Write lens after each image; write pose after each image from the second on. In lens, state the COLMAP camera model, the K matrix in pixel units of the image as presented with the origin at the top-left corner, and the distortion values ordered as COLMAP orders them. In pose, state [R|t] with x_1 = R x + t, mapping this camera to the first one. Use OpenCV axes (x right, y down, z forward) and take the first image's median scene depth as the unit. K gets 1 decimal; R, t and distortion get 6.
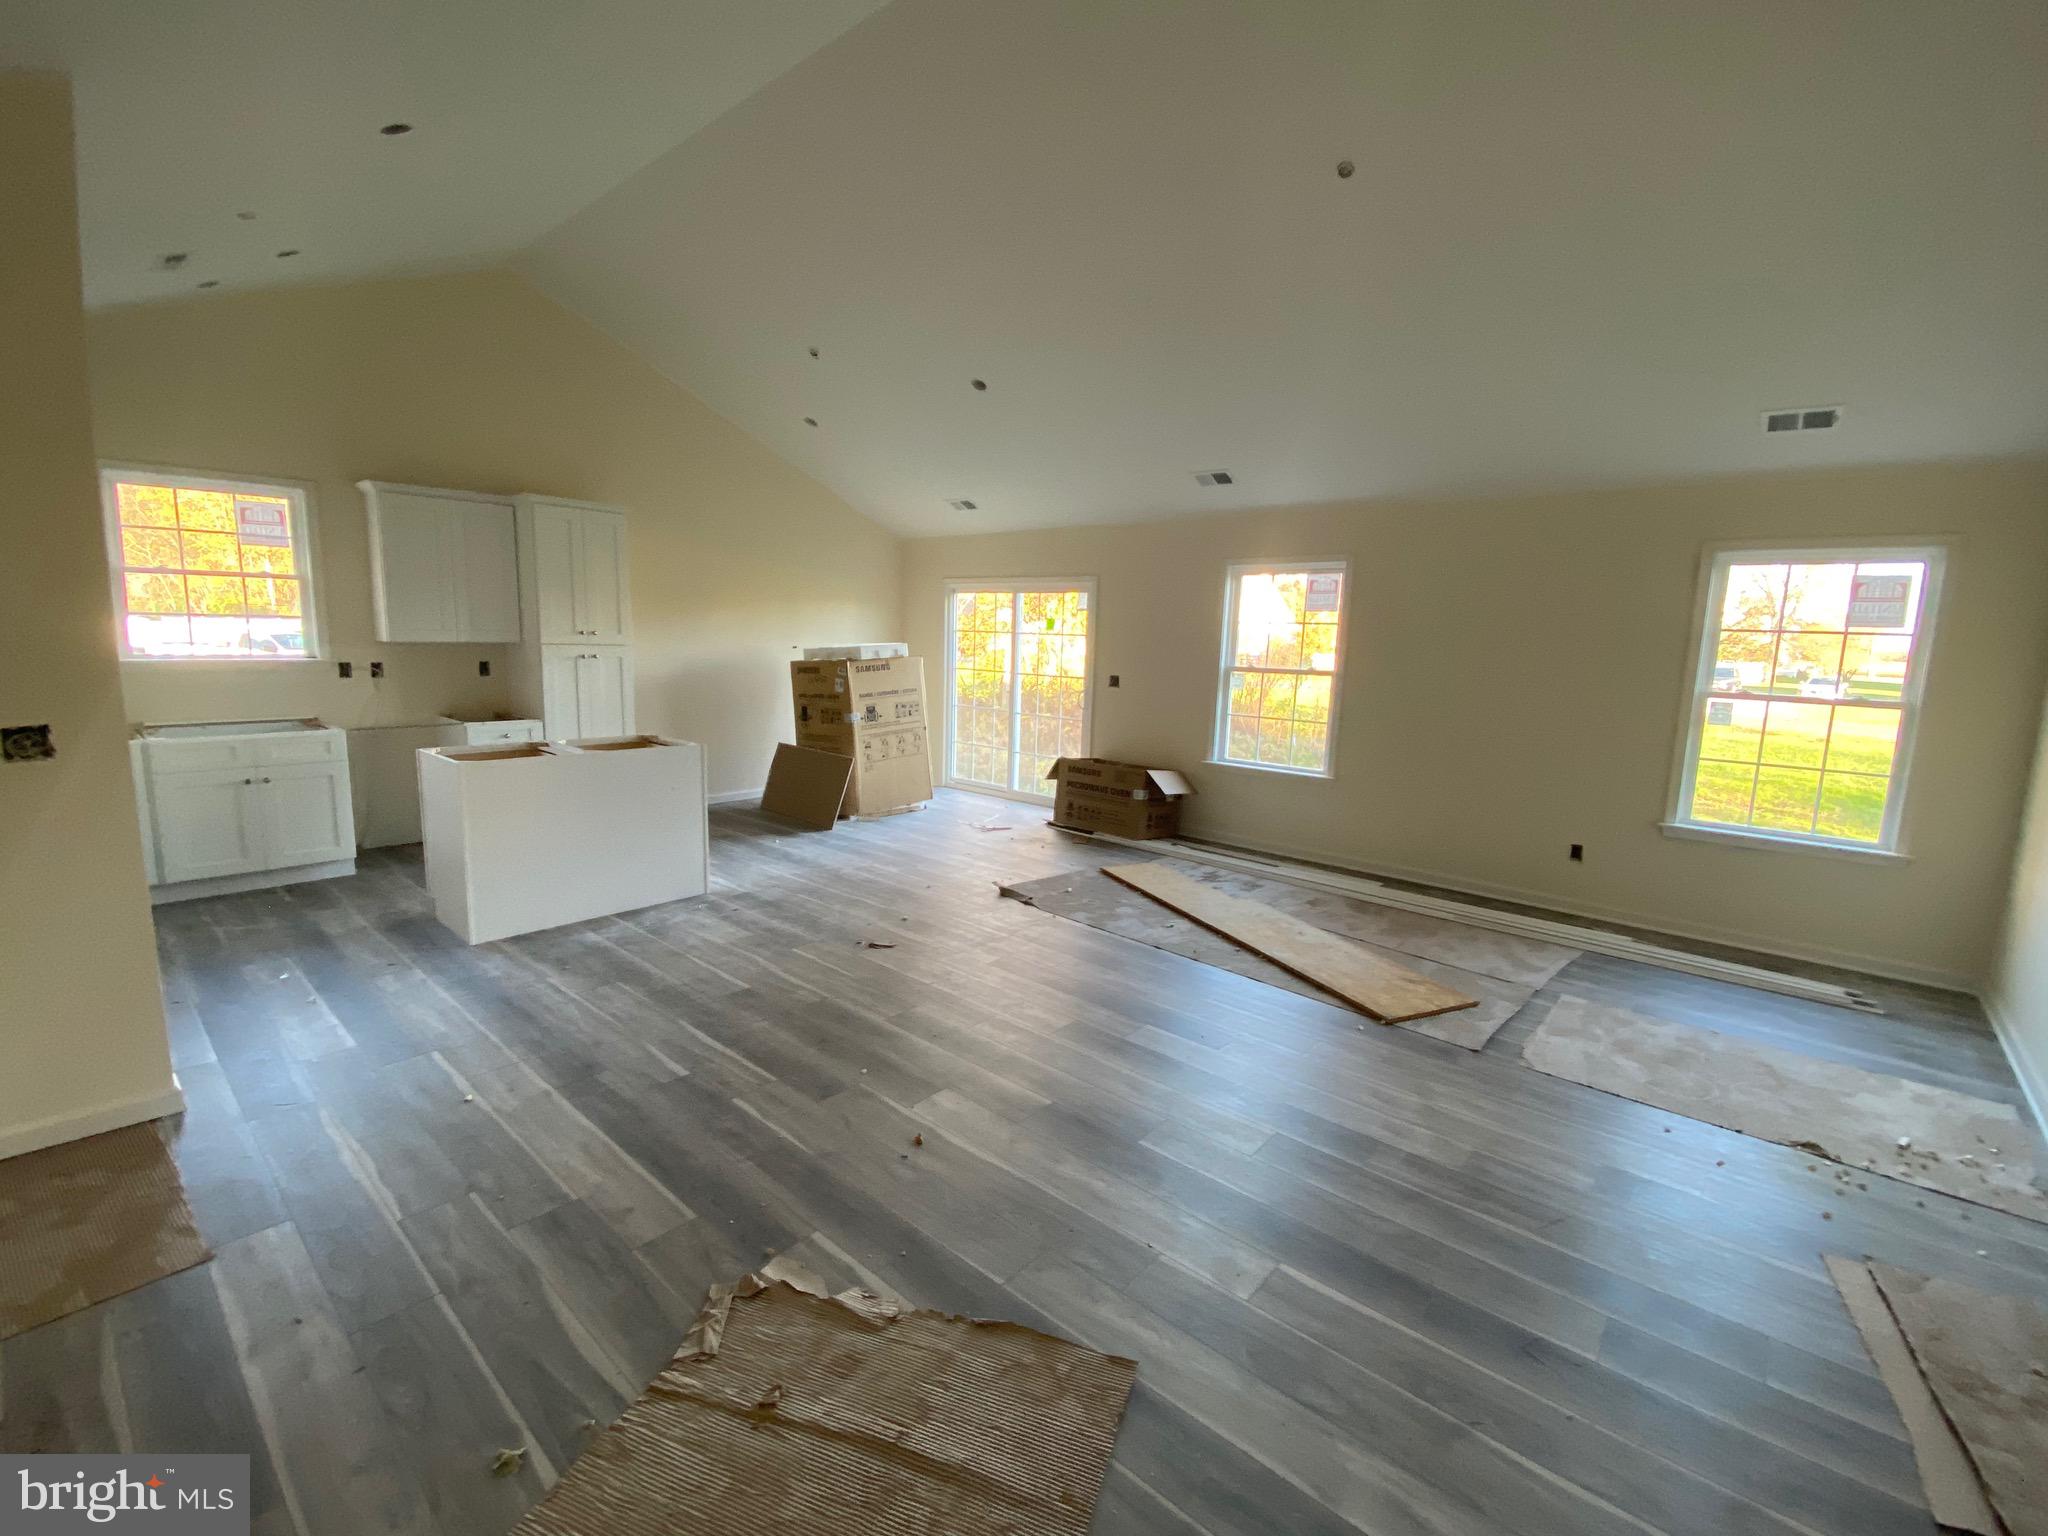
lens RADIAL K [[877.7, 0, 1024.0], [0, 877.7, 768.0], [0, 0, 1]] dist [0.018141, -0.019085]
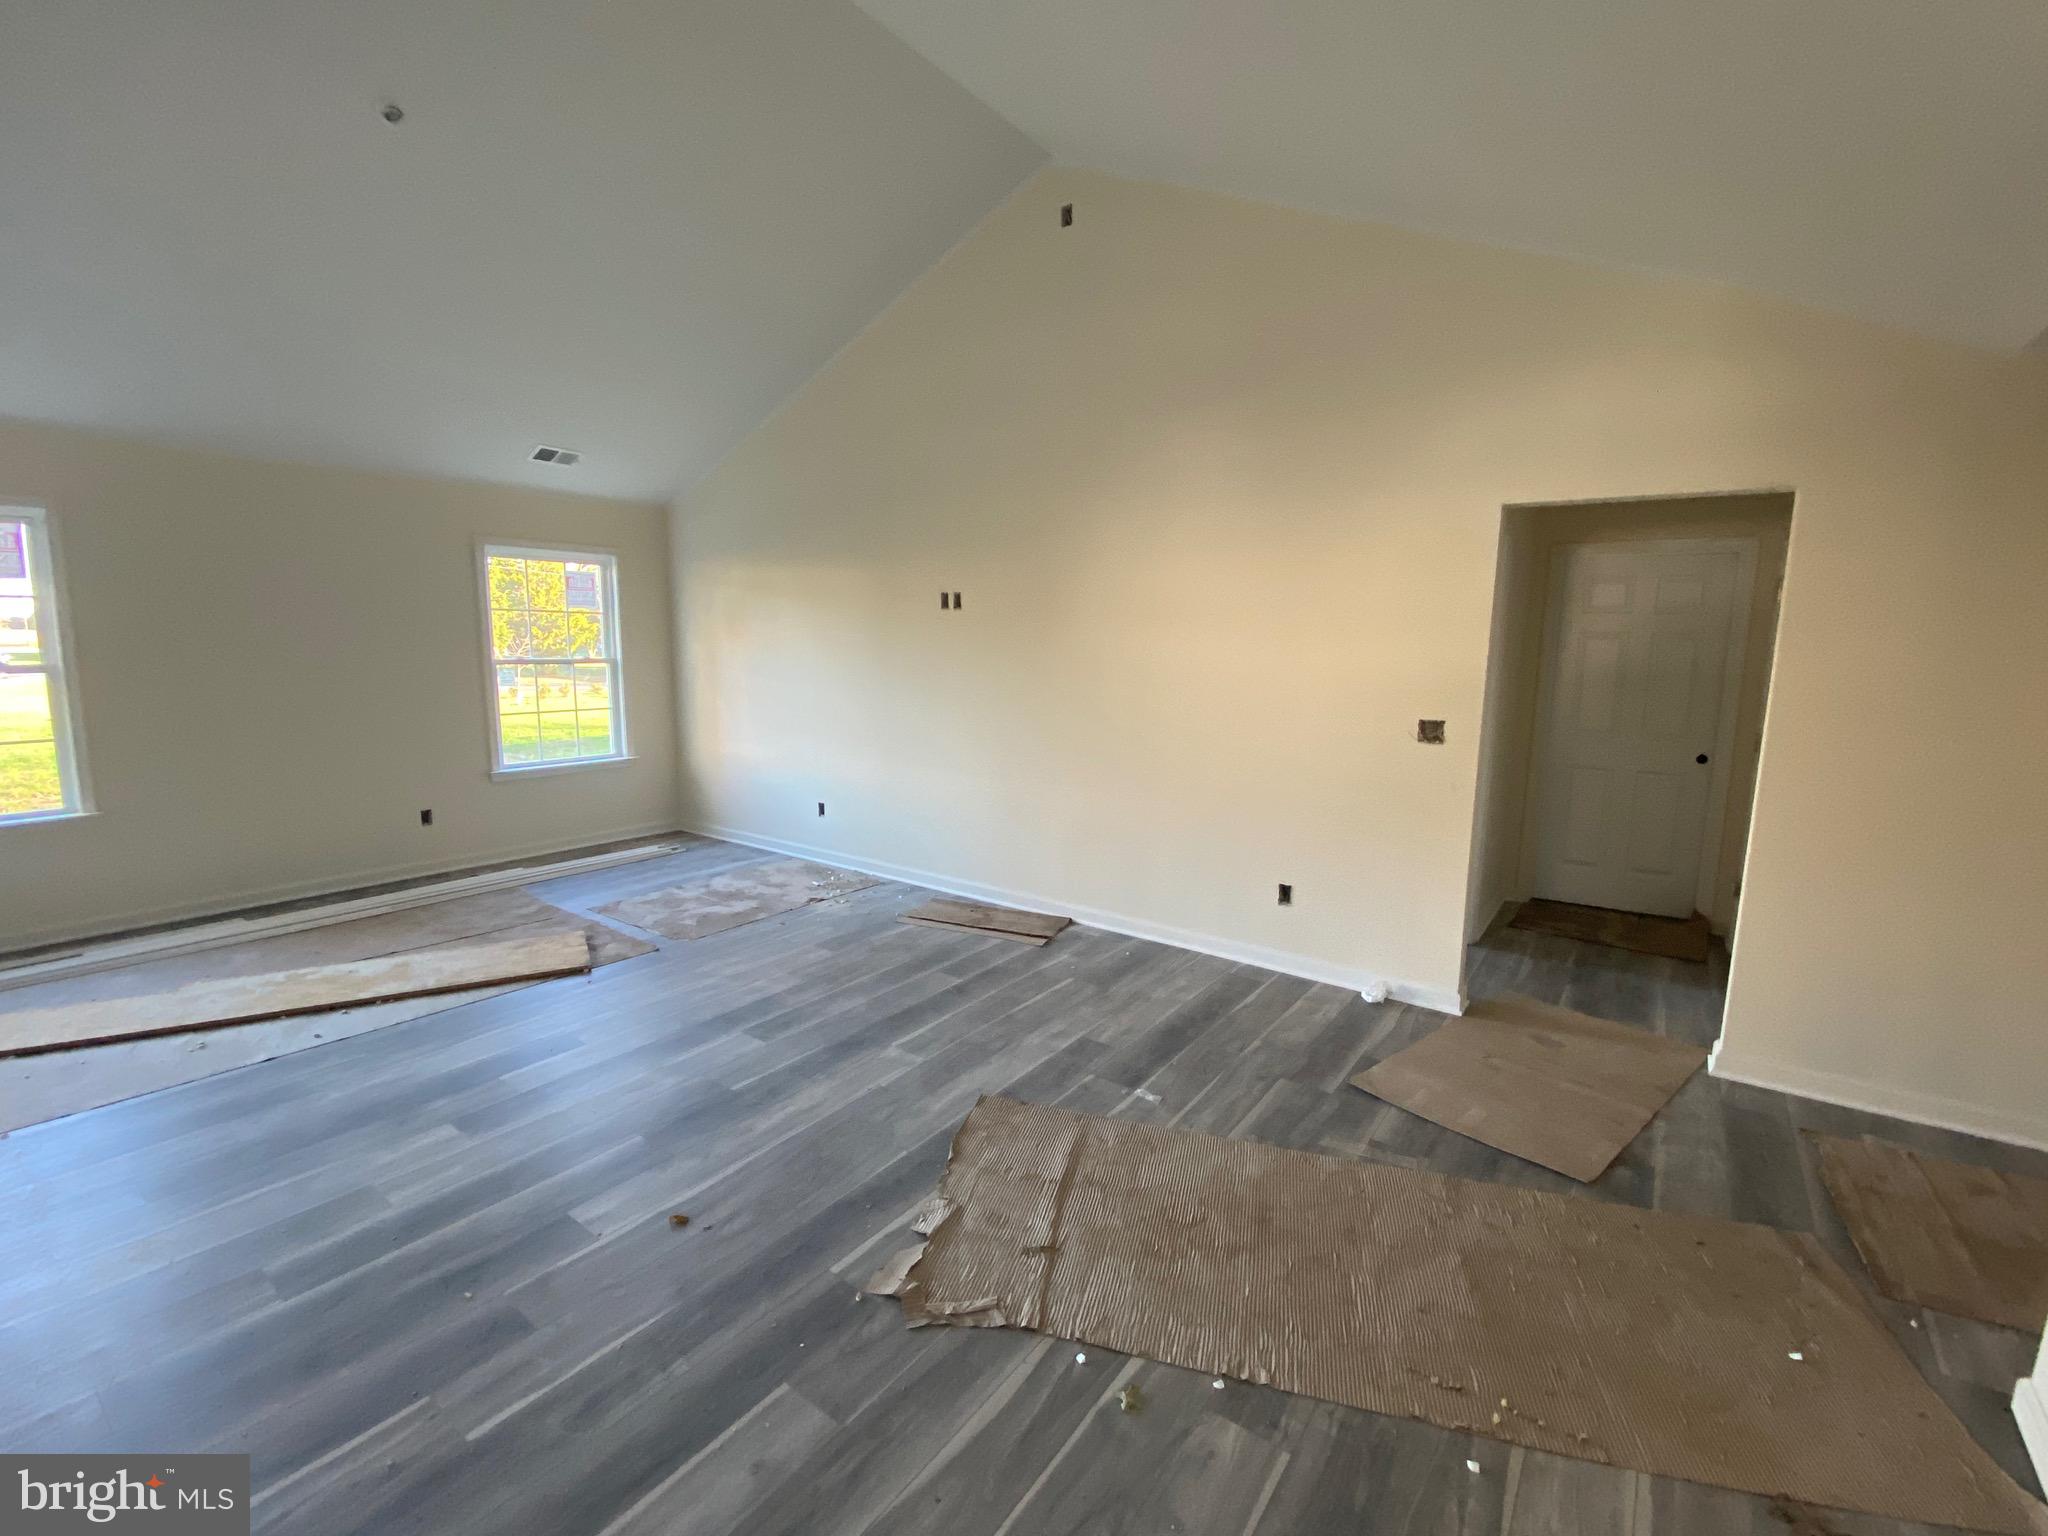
lens RADIAL K [[877.7, 0, 1024.0], [0, 877.7, 768.0], [0, 0, 1]] dist [0.018141, -0.019085]
pose [[-0.085463, -0.178524, 0.980217, -0.835873], [0.139269, 0.972017, 0.189173, -0.112425], [-0.986560, 0.152681, -0.058209, 0.593749]]
